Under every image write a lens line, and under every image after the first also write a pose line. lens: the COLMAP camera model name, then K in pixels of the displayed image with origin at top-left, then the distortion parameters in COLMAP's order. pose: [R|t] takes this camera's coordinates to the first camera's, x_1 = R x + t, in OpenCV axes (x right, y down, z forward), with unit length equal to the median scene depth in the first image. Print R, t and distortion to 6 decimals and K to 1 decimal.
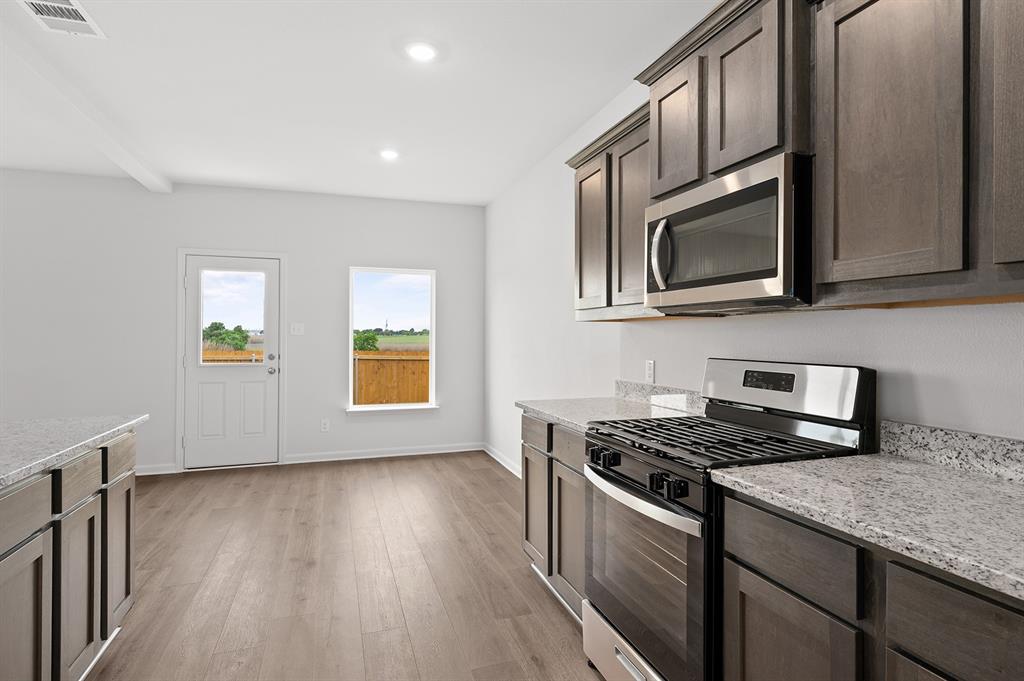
lens RADIAL K [[549.1, 0, 523.9], [0, 549.1, 329.5], [0, 0, 1]] dist [0.003068, 0.000193]
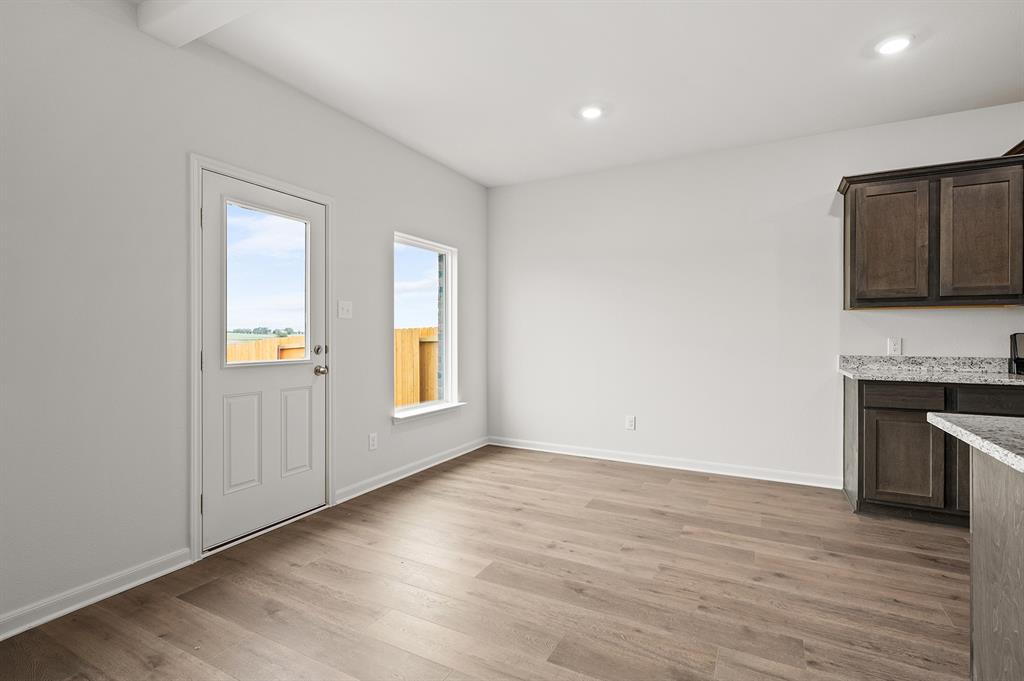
lens RADIAL K [[478.6, 0, 514.7], [0, 478.6, 337.6], [0, 0, 1]] dist [0.000023, -0.000074]
pose [[0.732260, -0.007910, 0.680979, -0.885770], [-0.015070, 0.999499, 0.027816, 0.019699], [-0.680858, -0.030631, 0.731774, 0.534556]]
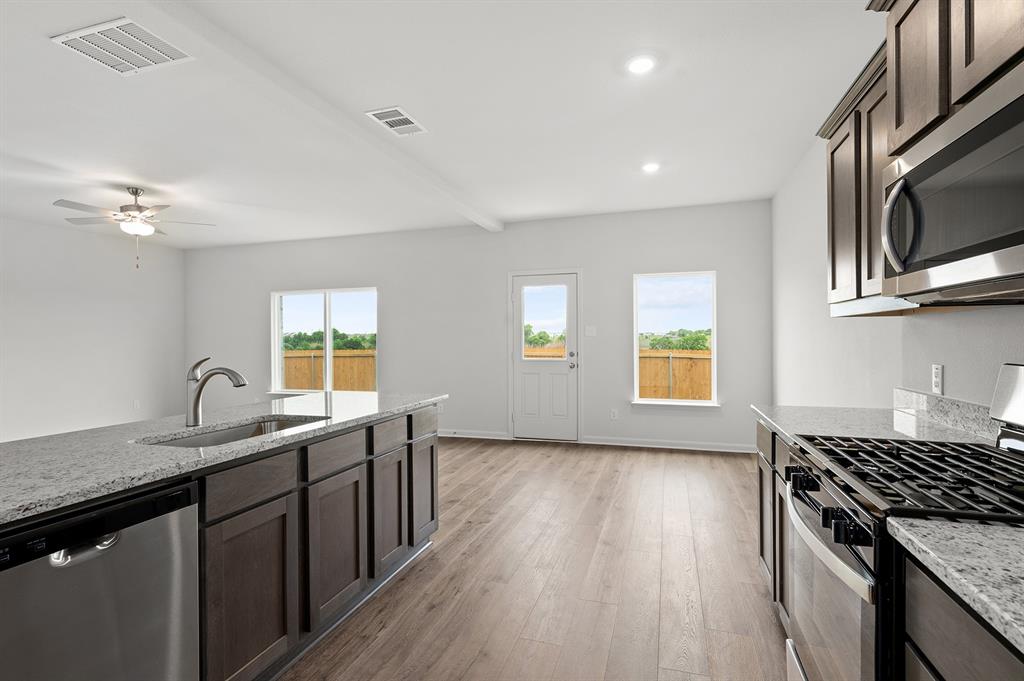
lens RADIAL K [[491.4, 0, 508.1], [0, 491.4, 337.6], [0, 0, 1]] dist [0.000575, 0.000002]
pose [[0.795300, -0.008115, -0.606161, 0.116656], [0.016869, 0.999819, 0.008747, 0.001327], [0.605981, -0.017182, 0.795294, 0.062169]]
